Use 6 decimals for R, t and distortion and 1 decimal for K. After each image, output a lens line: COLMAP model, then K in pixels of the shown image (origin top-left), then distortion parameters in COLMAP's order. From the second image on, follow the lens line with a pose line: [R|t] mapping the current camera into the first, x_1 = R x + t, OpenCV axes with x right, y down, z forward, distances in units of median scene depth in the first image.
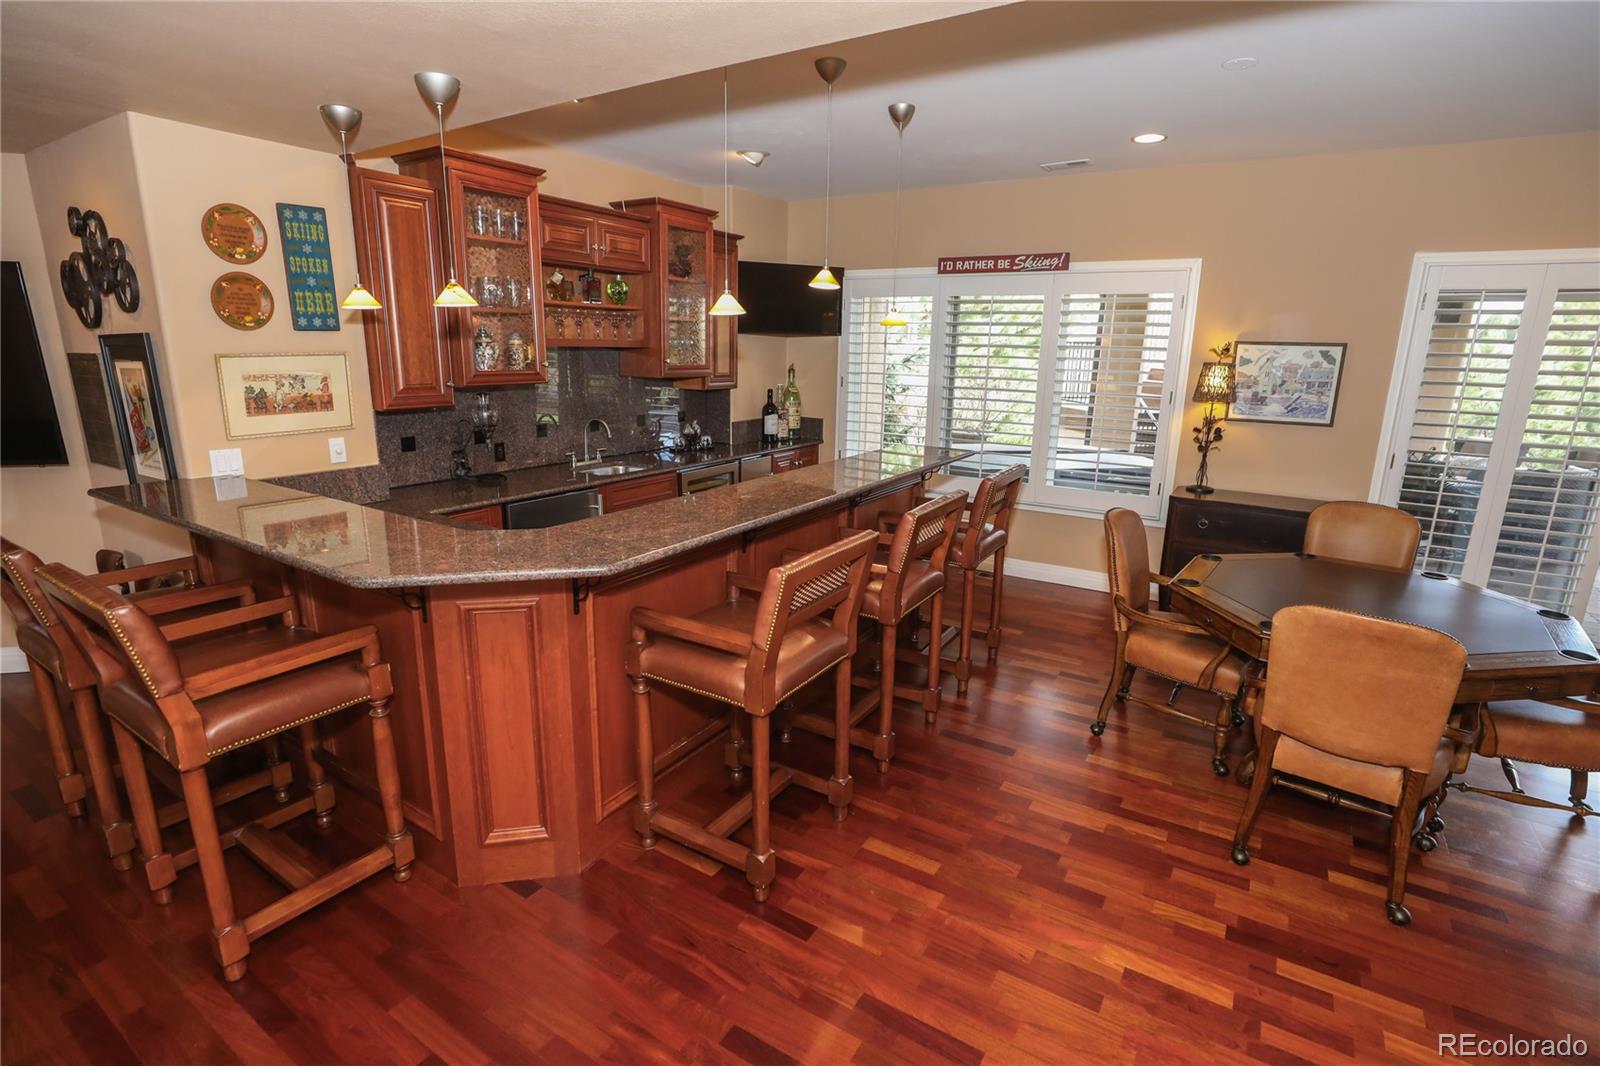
lens RADIAL K [[755.5, 0, 785.2], [0, 755.5, 534.8], [0, 0, 1]] dist [-0.016320, 0.000719]
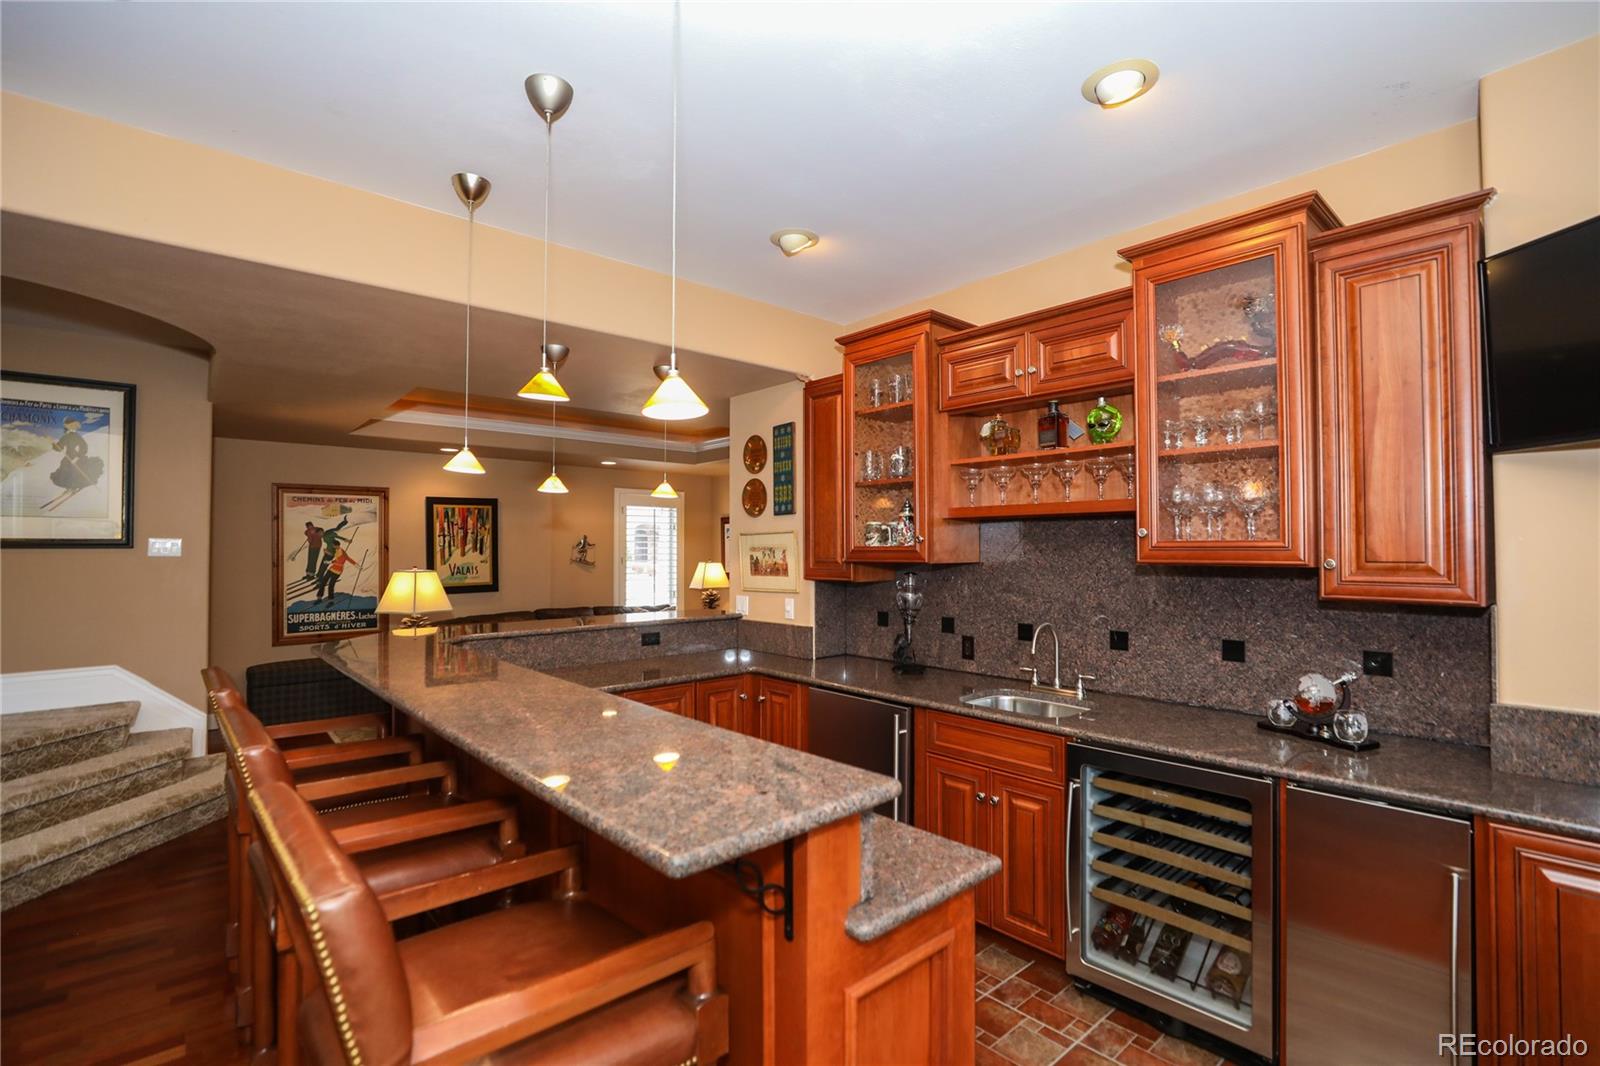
lens RADIAL K [[755.5, 0, 785.2], [0, 755.5, 534.8], [0, 0, 1]] dist [-0.016320, 0.000719]
pose [[-0.268026, -0.032006, -0.962880, 0.632194], [-0.234656, 0.971517, 0.033026, -0.286002], [0.934397, 0.234798, -0.267902, 1.377682]]
